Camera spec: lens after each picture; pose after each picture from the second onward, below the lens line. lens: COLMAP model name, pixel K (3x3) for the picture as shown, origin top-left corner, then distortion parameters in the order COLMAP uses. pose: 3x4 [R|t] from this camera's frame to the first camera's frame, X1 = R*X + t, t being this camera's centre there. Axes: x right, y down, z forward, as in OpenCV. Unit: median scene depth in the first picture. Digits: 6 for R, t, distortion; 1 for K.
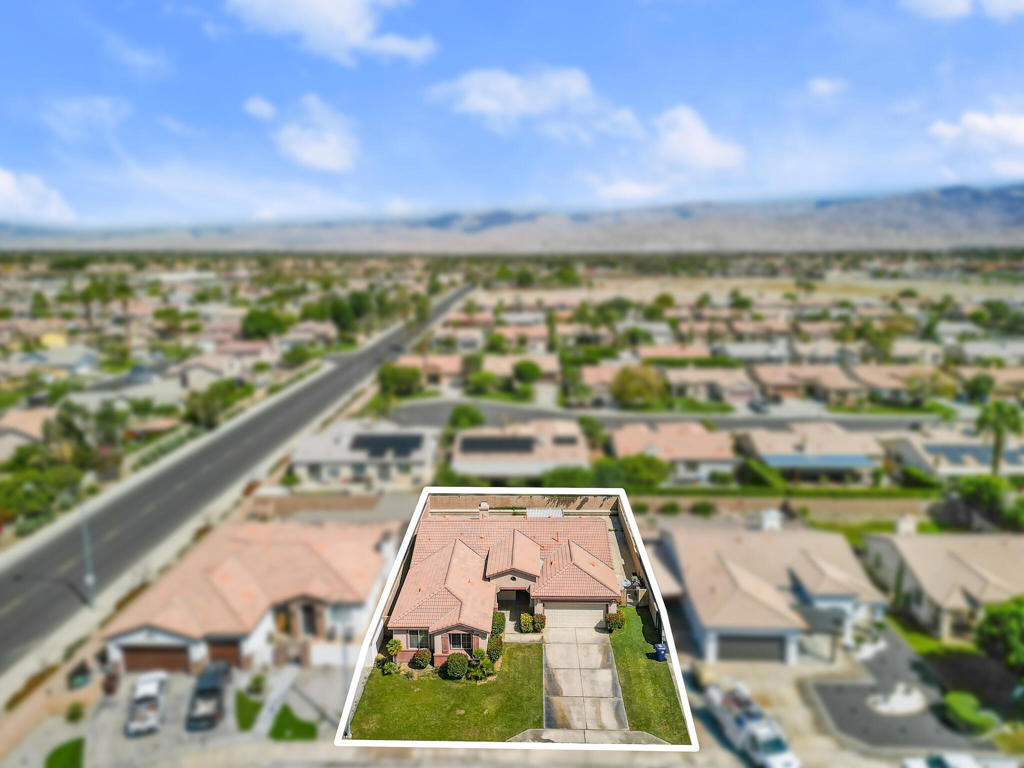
lens RADIAL K [[709.6, 0, 512.0], [0, 709.6, 384.0], [0, 0, 1]] dist [0.089516, -0.085505]
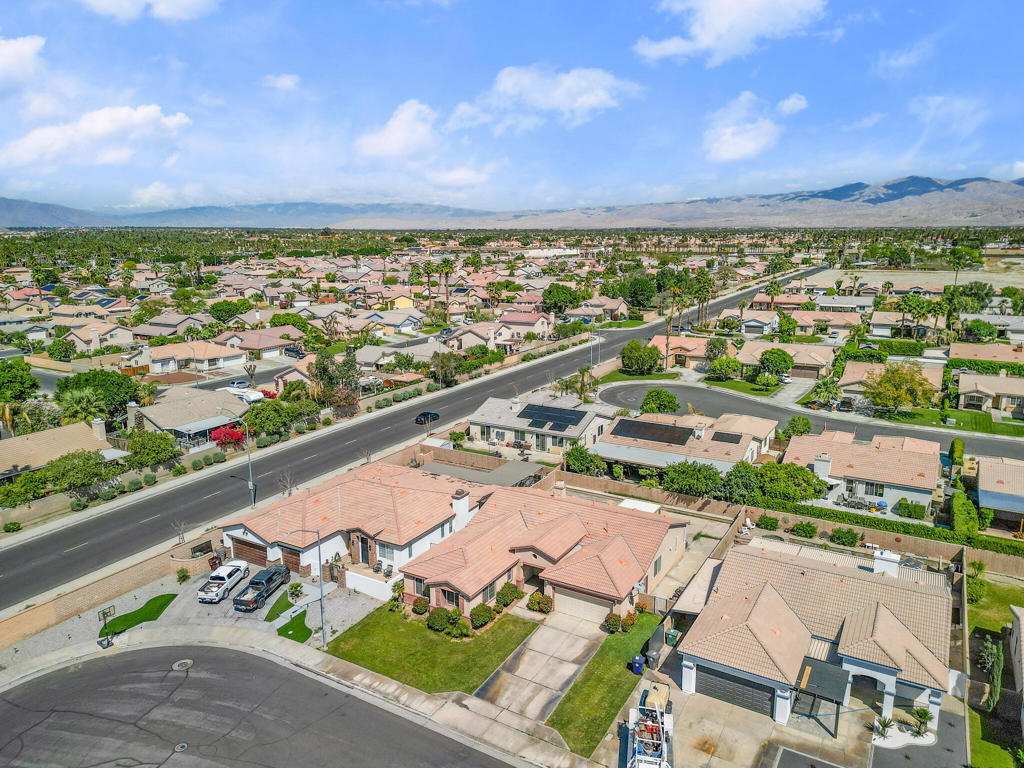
lens RADIAL K [[709.6, 0, 512.0], [0, 709.6, 384.0], [0, 0, 1]] dist [0.089516, -0.085505]
pose [[0.872445, 0.104886, -0.477325, 0.478774], [-0.089788, 0.994474, 0.054409, -0.025157], [0.480393, -0.004611, 0.877041, 0.109007]]
